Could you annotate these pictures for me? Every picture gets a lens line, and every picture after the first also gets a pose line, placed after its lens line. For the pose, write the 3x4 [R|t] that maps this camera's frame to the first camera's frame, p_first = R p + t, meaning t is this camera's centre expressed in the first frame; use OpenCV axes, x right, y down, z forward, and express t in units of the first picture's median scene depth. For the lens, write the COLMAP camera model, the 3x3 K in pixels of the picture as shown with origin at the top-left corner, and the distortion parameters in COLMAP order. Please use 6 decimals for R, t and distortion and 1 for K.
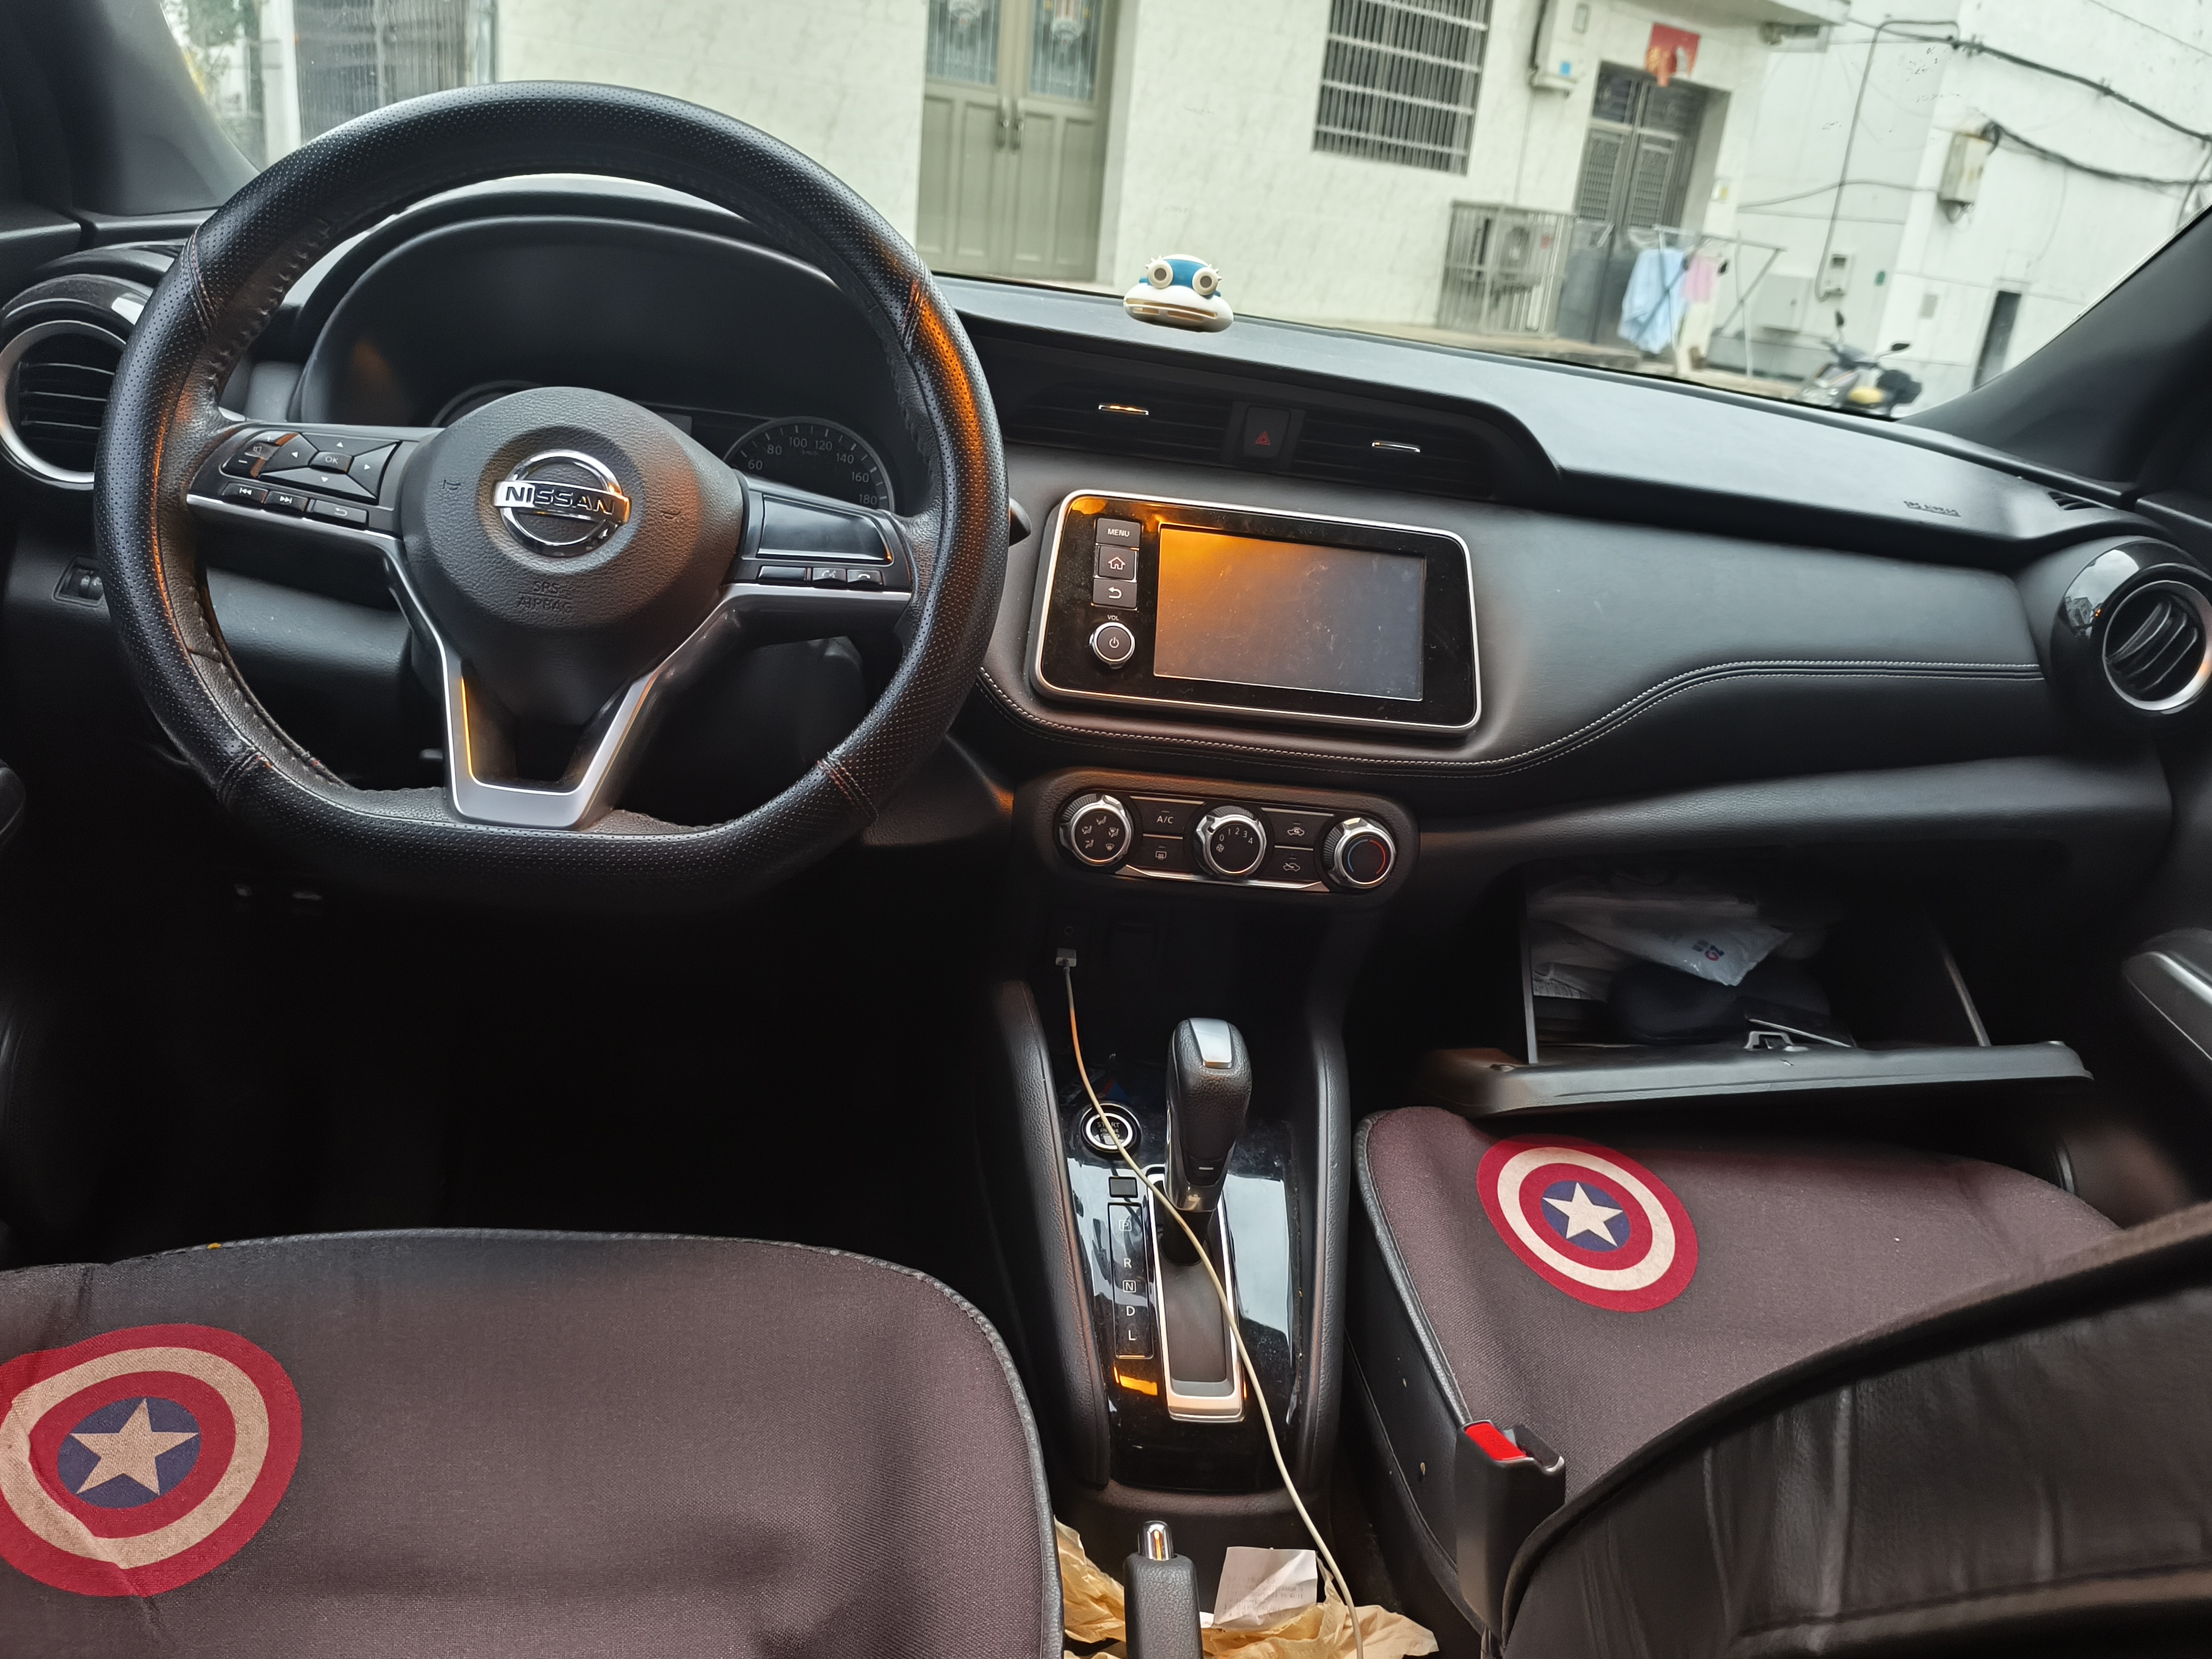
lens RADIAL K [[1658.6, 0, 1106.0], [0, 1658.6, 829.5], [0, 0, 1]] dist [0.094631, -0.119512]
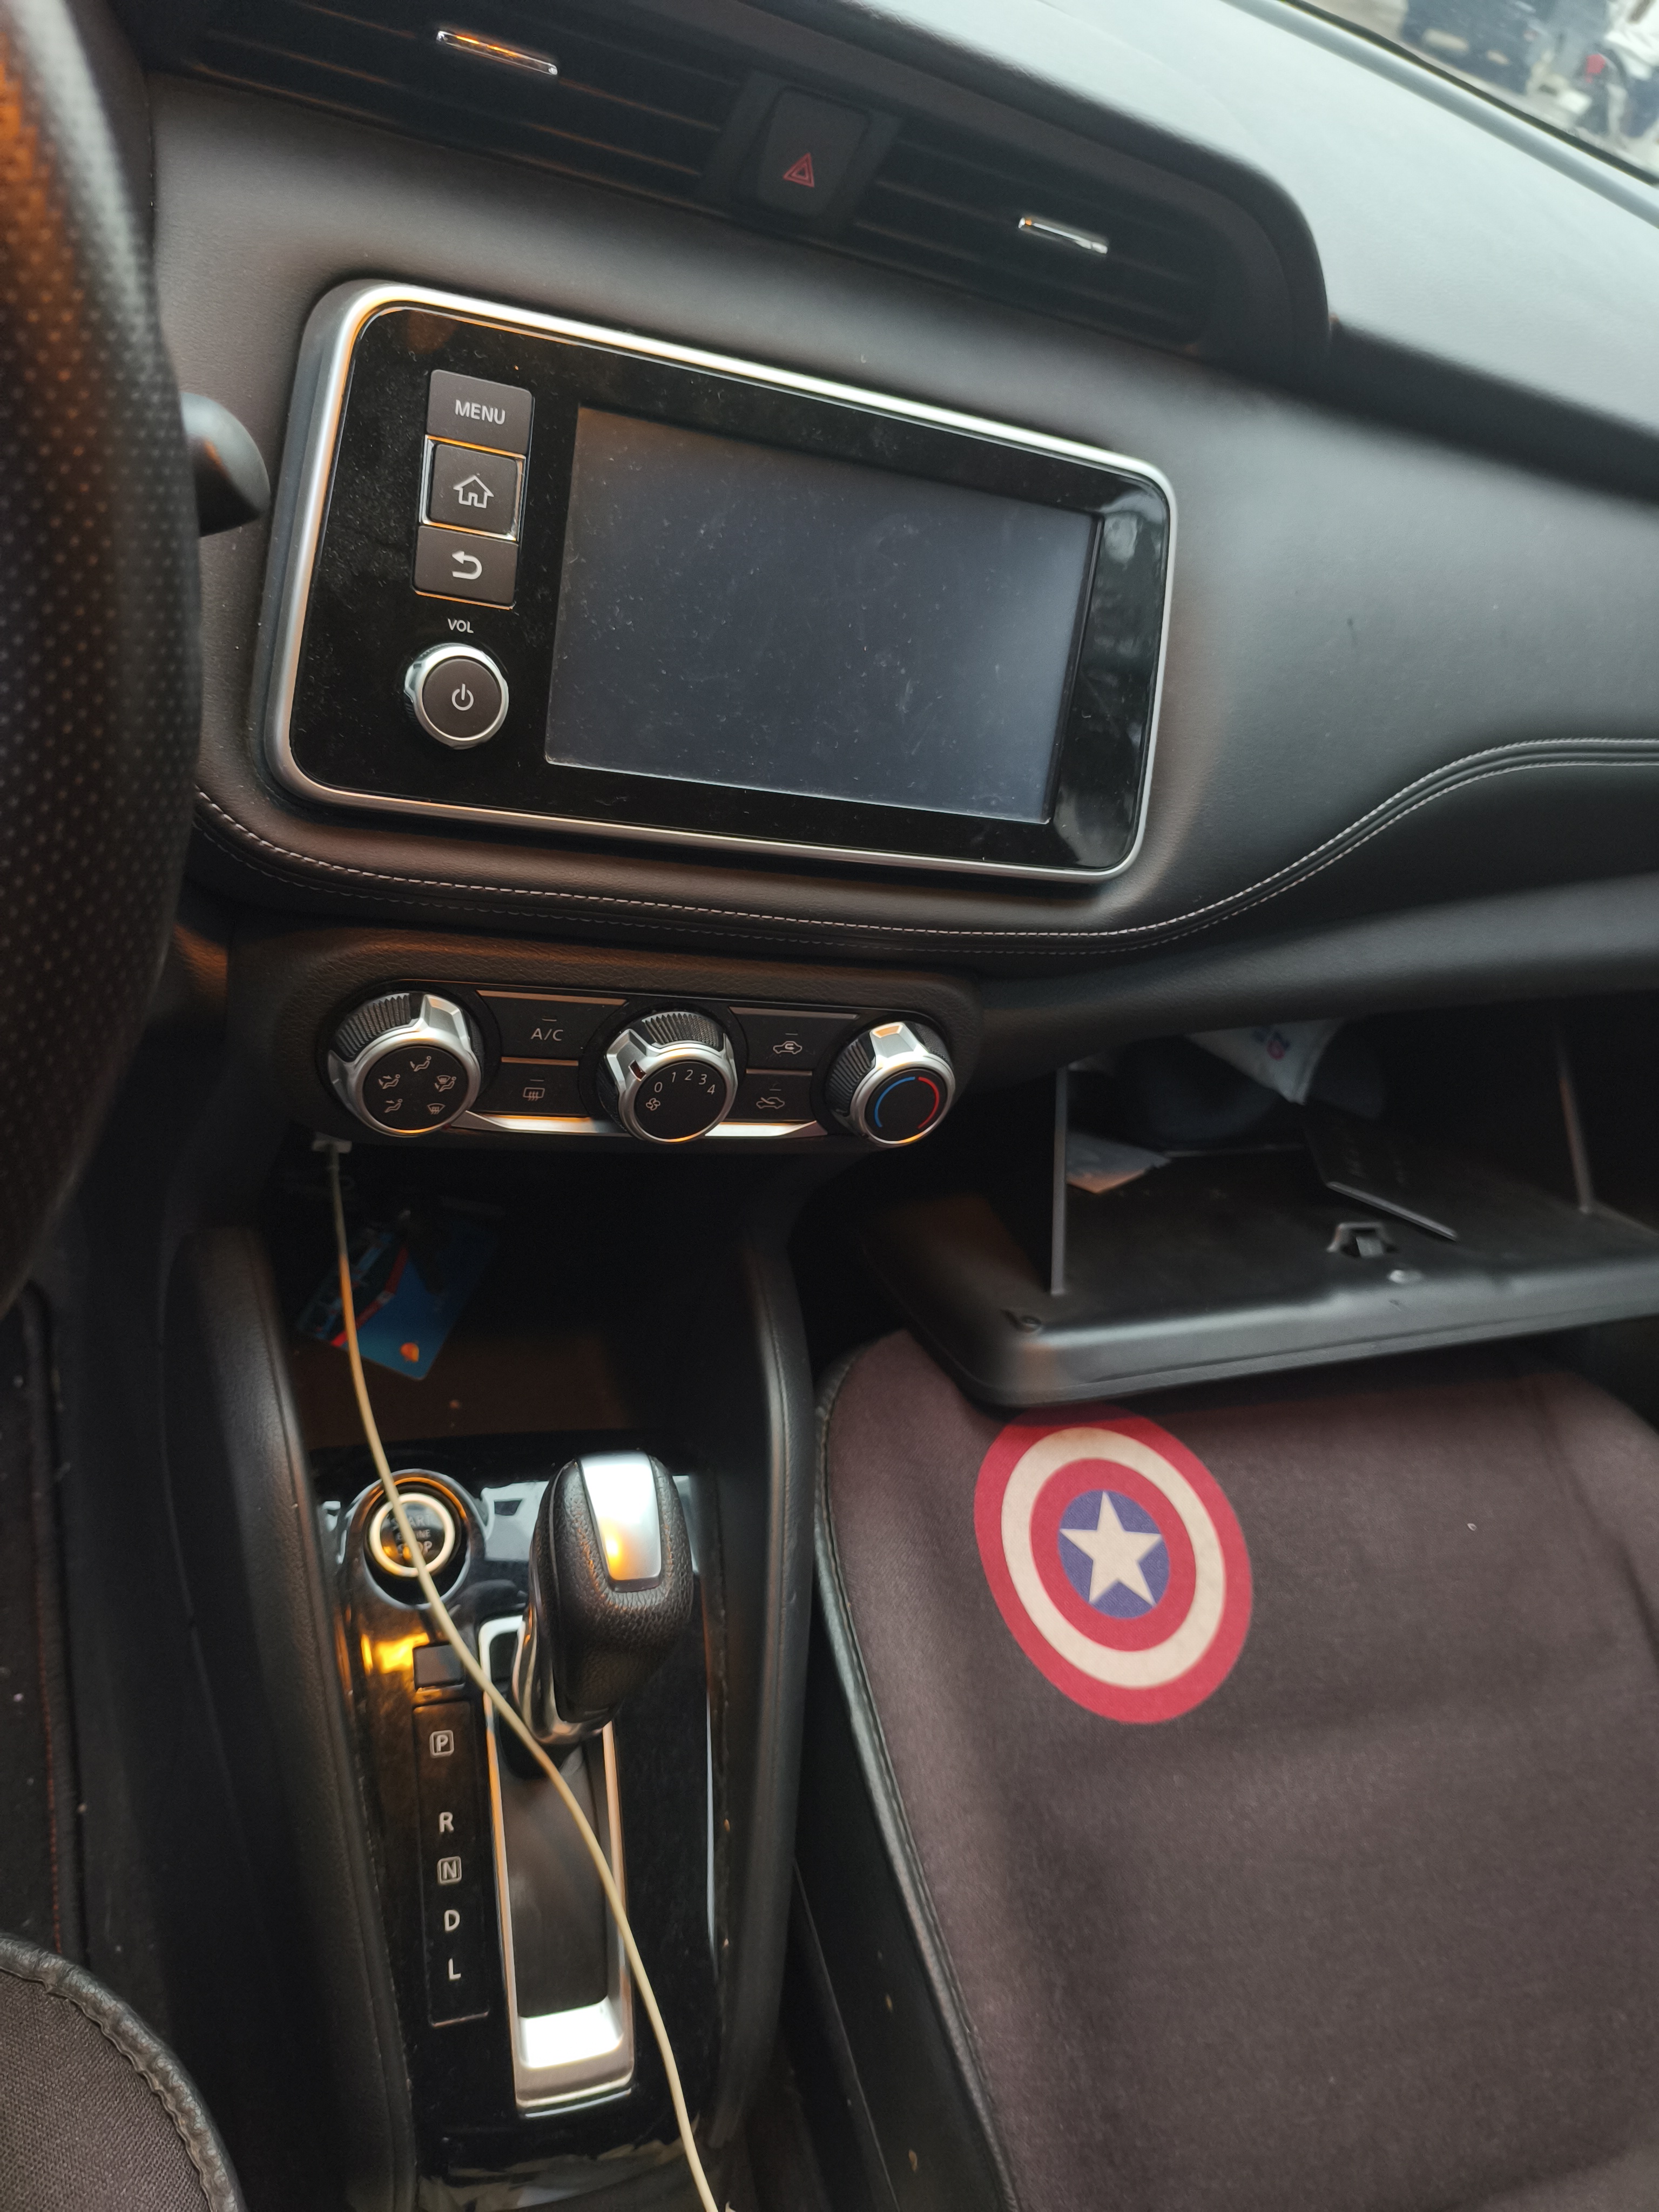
lens RADIAL K [[1658.6, 0, 829.5], [0, 1658.6, 1106.0], [0, 0, 1]] dist [0.094631, -0.119512]
pose [[0.958614, 0.018313, 0.284119, -0.025898], [-0.137277, 0.903995, 0.404905, -0.204001], [-0.249427, -0.427151, 0.869096, 0.523362]]
